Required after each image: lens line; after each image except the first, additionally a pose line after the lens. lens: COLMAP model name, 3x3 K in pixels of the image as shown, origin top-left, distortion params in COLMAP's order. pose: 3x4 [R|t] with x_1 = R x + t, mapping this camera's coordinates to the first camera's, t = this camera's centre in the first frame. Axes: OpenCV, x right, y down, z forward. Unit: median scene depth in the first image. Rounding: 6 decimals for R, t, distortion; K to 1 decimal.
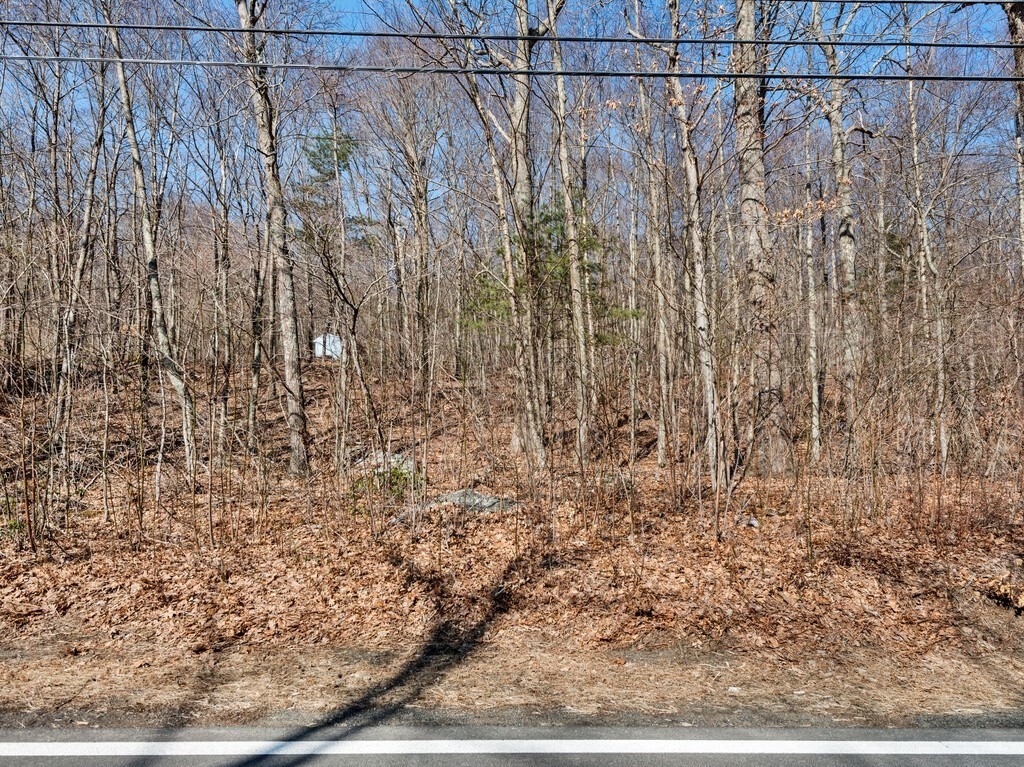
lens RADIAL K [[674.1, 0, 509.8], [0, 674.1, 388.6], [0, 0, 1]] dist [0.000902, 0.000814]
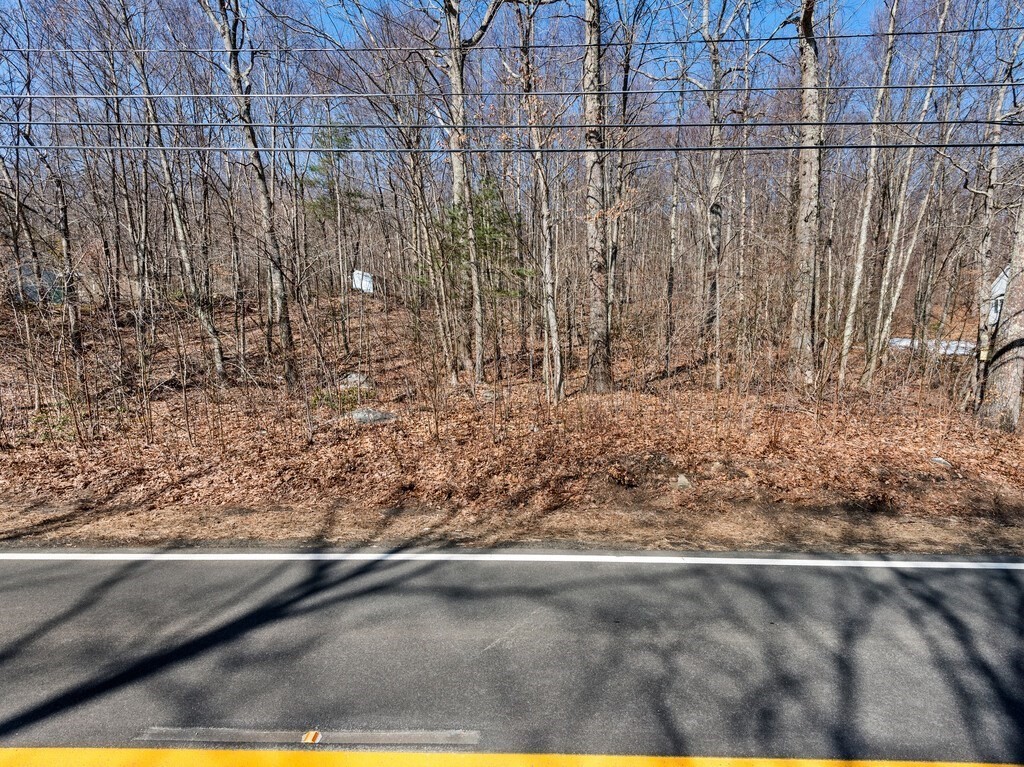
lens RADIAL K [[514.7, 0, 511.4], [0, 514.7, 384.9], [0, 0, 1]] dist [0.017757, -0.010605]
pose [[0.999188, -0.002732, -0.040196, 0.506922], [0.009119, 0.987144, 0.159573, -0.141384], [0.039244, -0.159810, 0.986367, -0.266172]]
